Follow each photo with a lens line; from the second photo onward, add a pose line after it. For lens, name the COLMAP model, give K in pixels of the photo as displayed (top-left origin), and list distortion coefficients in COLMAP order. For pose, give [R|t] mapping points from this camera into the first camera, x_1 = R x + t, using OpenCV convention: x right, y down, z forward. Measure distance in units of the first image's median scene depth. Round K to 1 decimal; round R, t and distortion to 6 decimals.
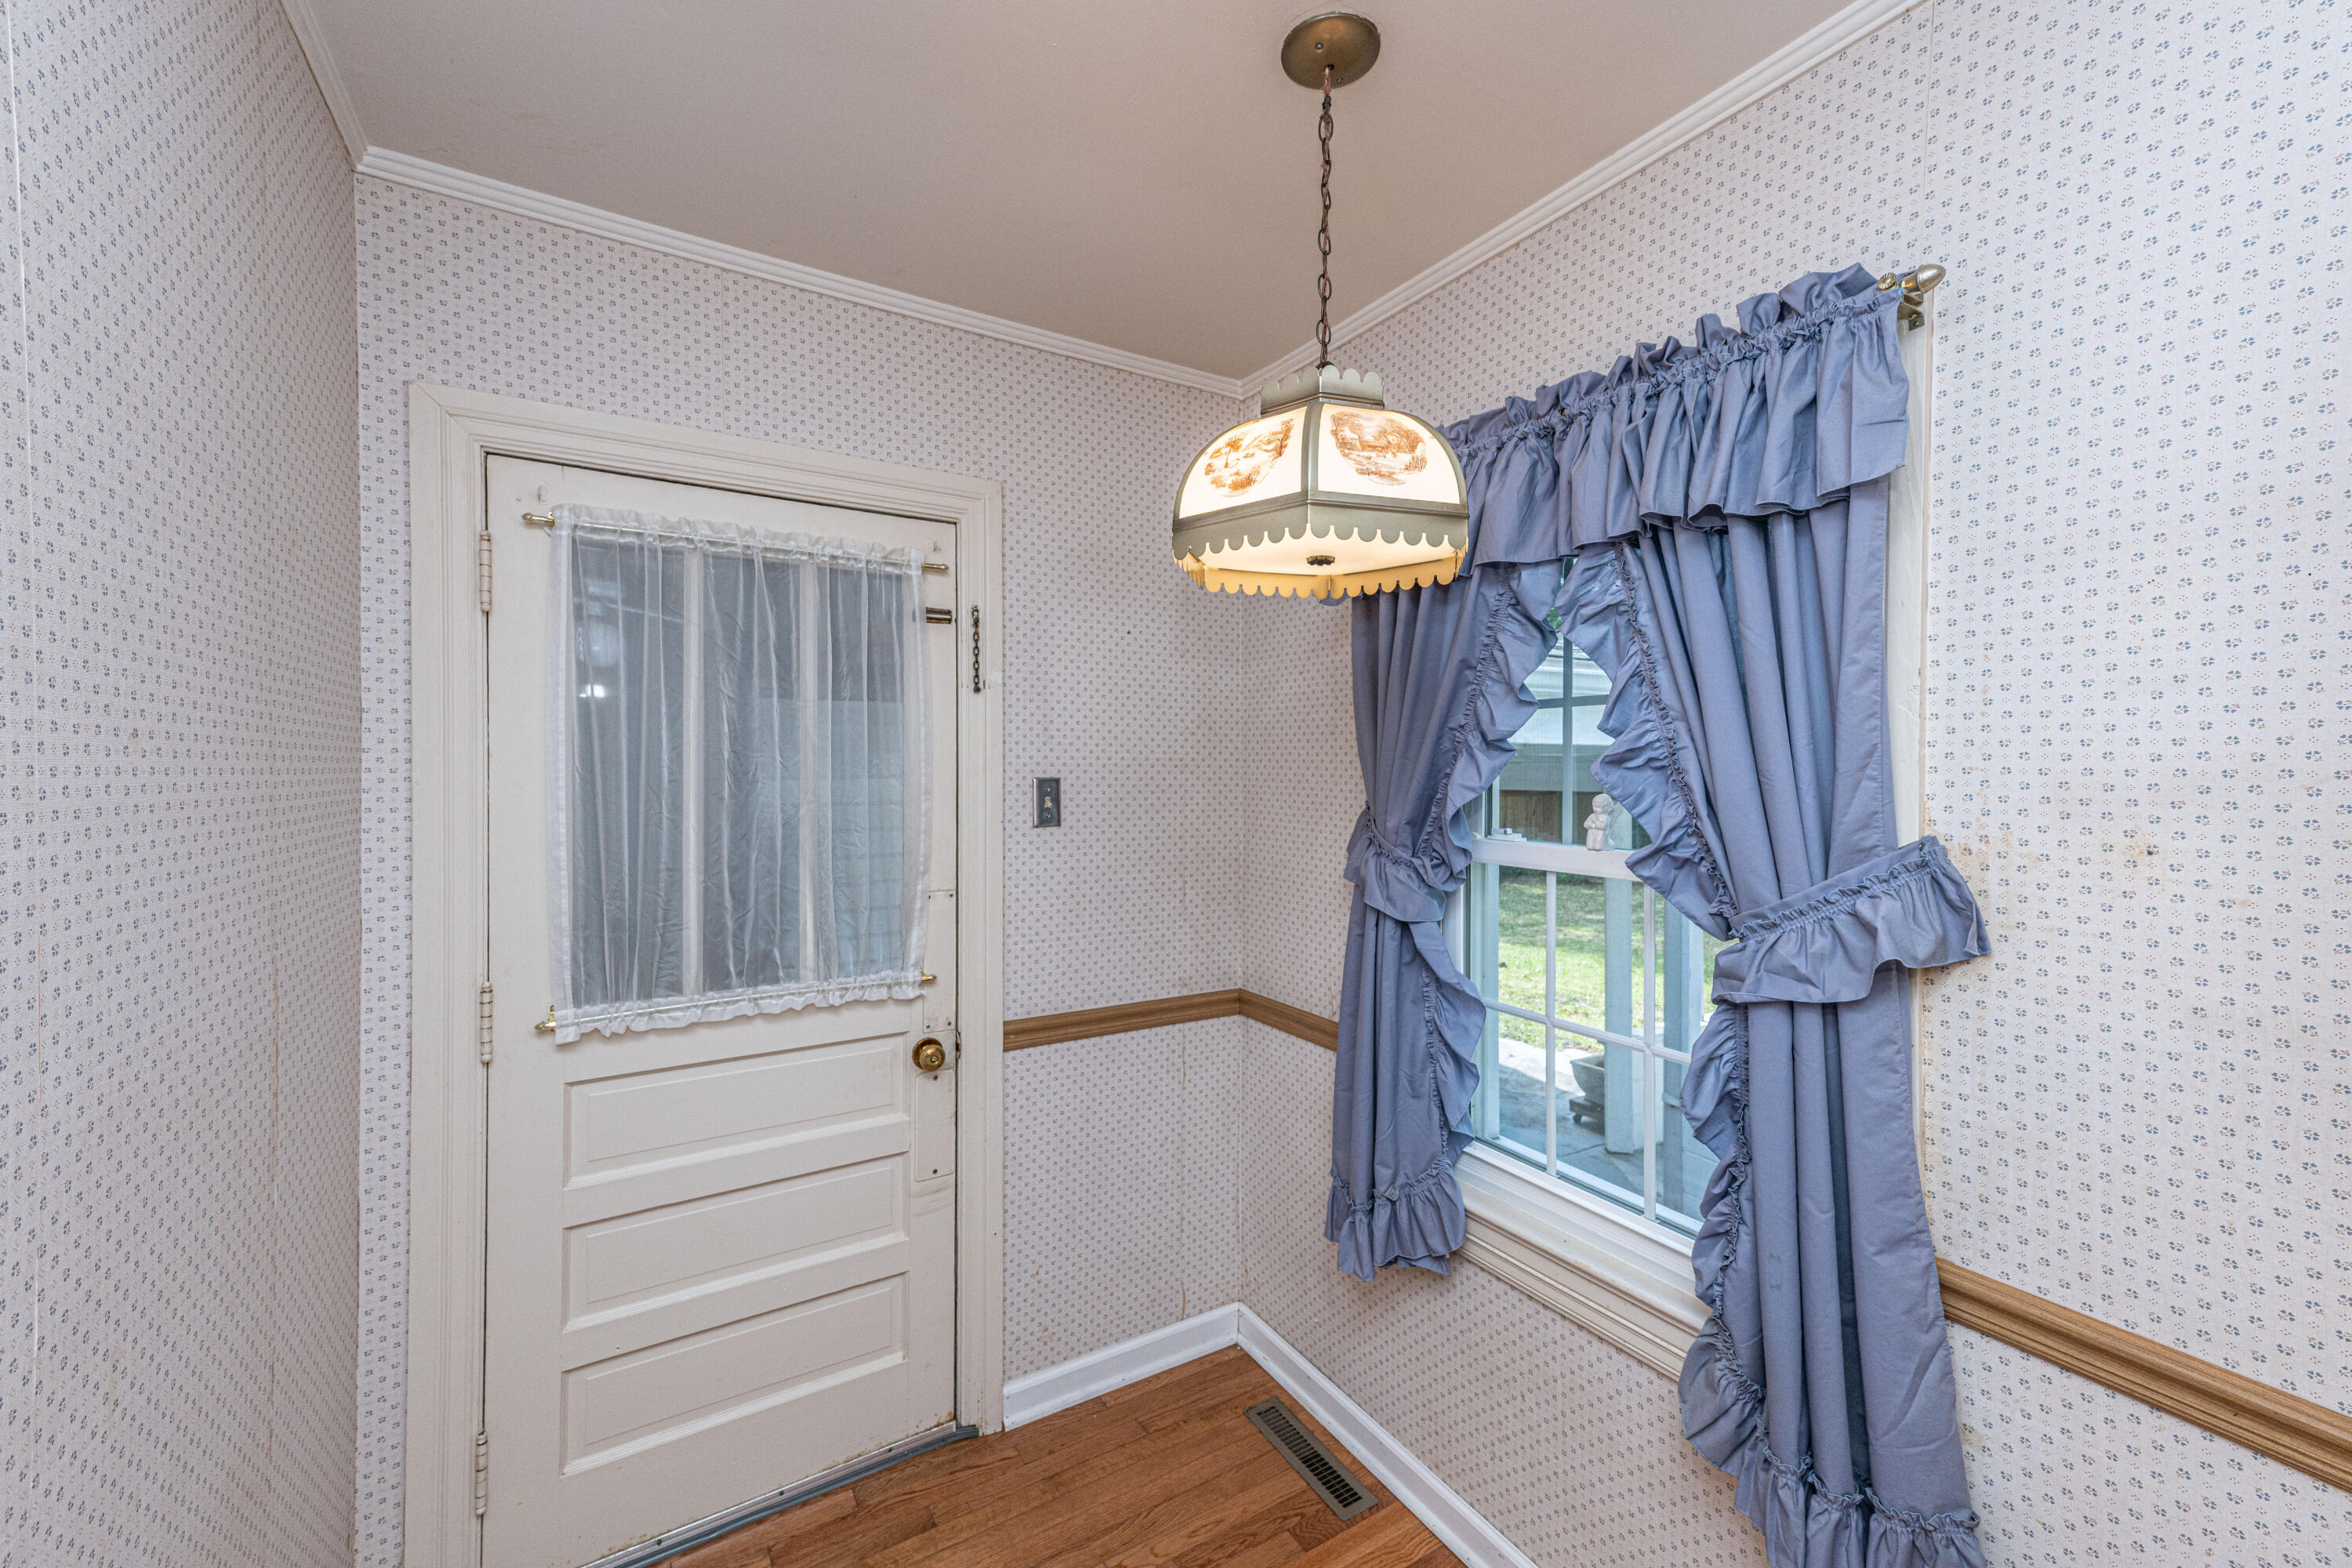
lens RADIAL K [[925.7, 0, 1185.0], [0, 925.7, 786.6], [0, 0, 1]] dist [0.029790, -0.000363]
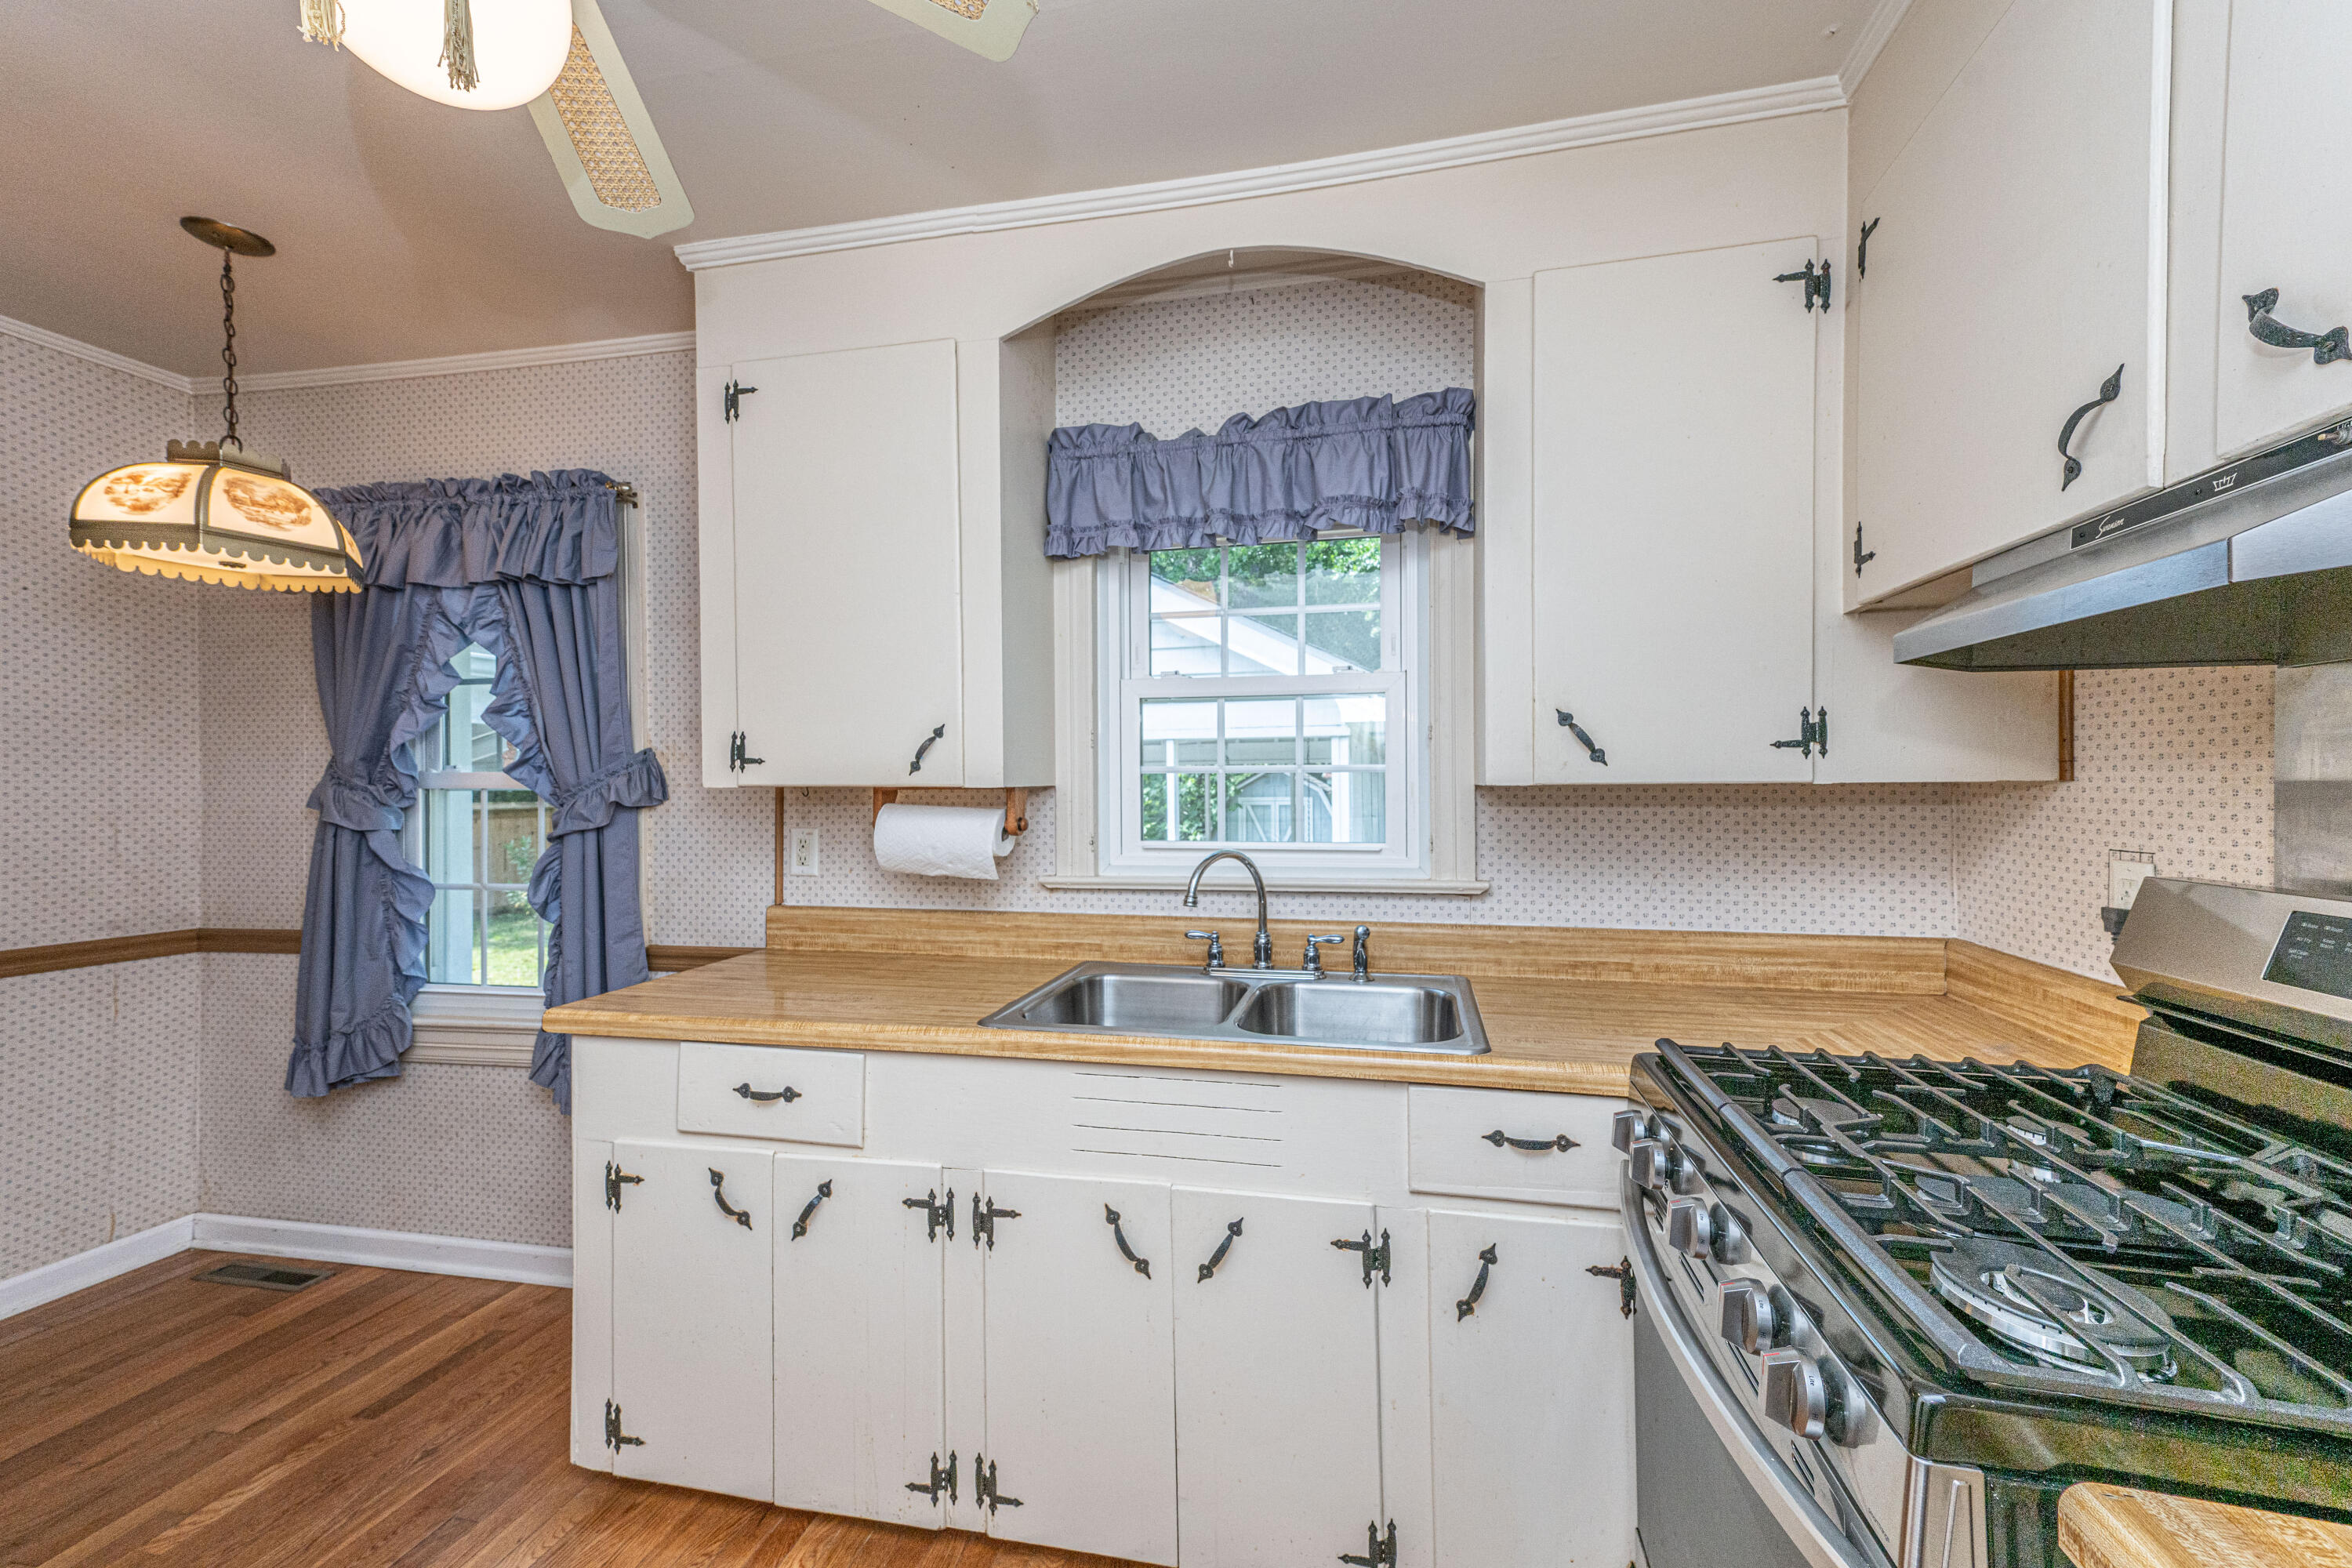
lens RADIAL K [[925.7, 0, 1185.0], [0, 925.7, 786.6], [0, 0, 1]] dist [0.029790, -0.000363]
pose [[0.689560, -0.006123, 0.724203, 0.076769], [0.024222, 0.999600, -0.014612, 0.156789], [-0.723823, 0.027618, 0.689432, -1.038447]]
